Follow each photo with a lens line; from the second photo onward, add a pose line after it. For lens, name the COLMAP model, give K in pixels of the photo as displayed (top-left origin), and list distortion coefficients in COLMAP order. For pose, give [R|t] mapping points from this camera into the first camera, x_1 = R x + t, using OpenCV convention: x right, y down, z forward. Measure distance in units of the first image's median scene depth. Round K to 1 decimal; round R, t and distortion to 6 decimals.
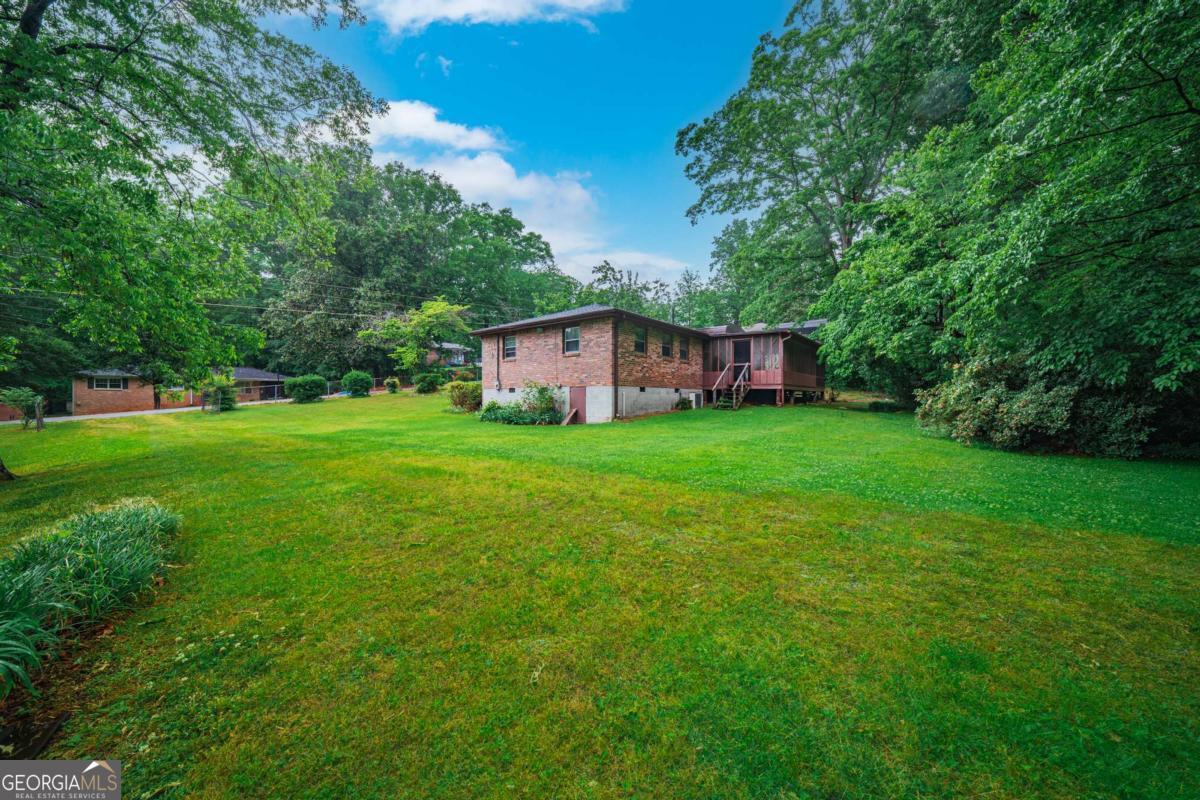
lens RADIAL K [[416.6, 0, 597.7], [0, 416.6, 398.9], [0, 0, 1]] dist [-0.008856, -0.000442]
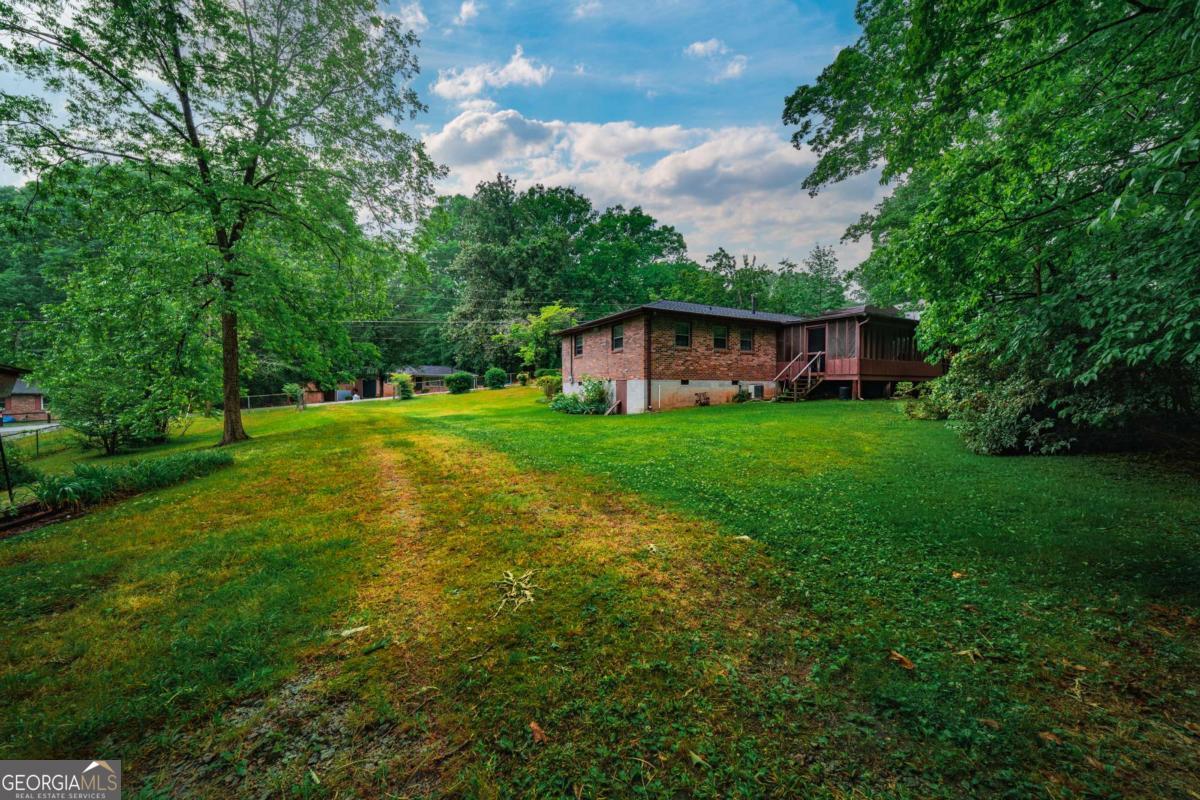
lens RADIAL K [[416.6, 0, 589.9], [0, 416.6, 395.9], [0, 0, 1]] dist [-0.008856, -0.000442]
pose [[0.919556, 0.004502, -0.392934, 0.248492], [0.001570, 0.999884, 0.015130, -0.004176], [0.392956, -0.014530, 0.919442, -0.032411]]
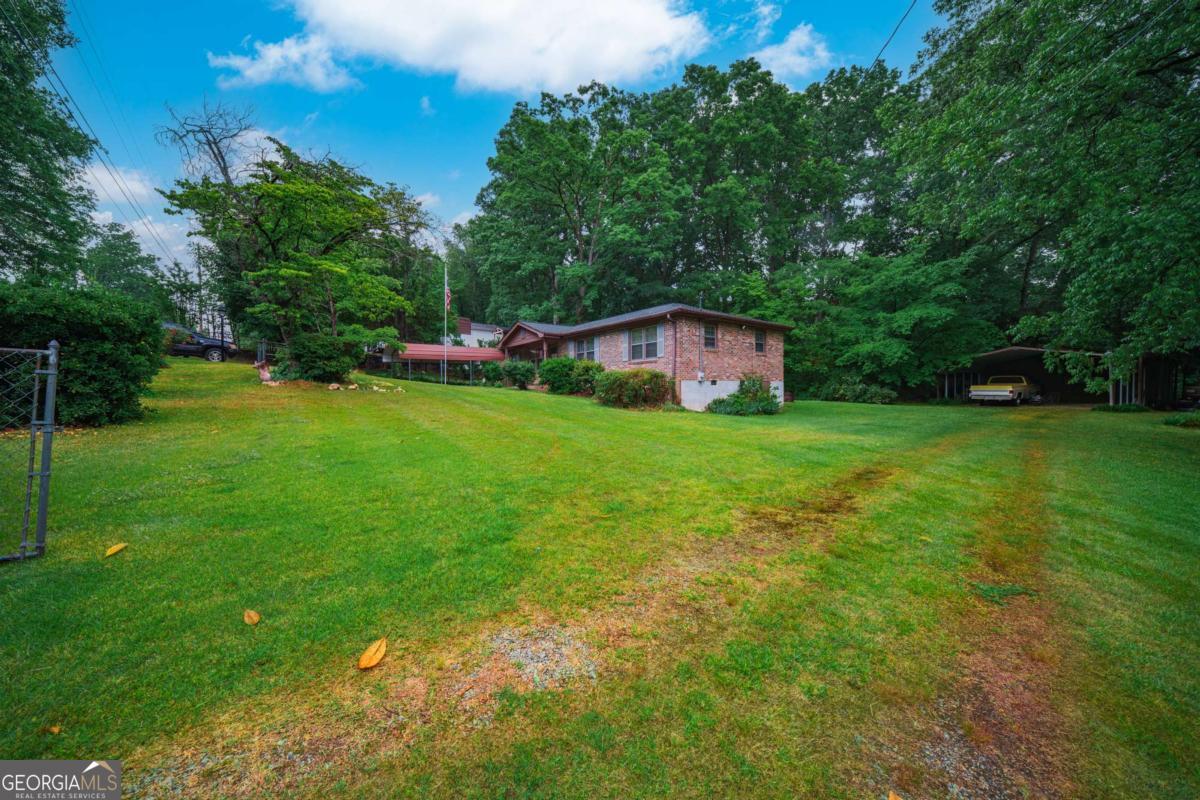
lens RADIAL K [[416.6, 0, 598.5], [0, 416.6, 394.8], [0, 0, 1]] dist [-0.008856, -0.000442]
pose [[0.265329, -0.009904, 0.964107, -1.147106], [0.008170, 0.999934, 0.008023, 0.000324], [-0.964123, 0.005748, 0.265392, 0.940958]]
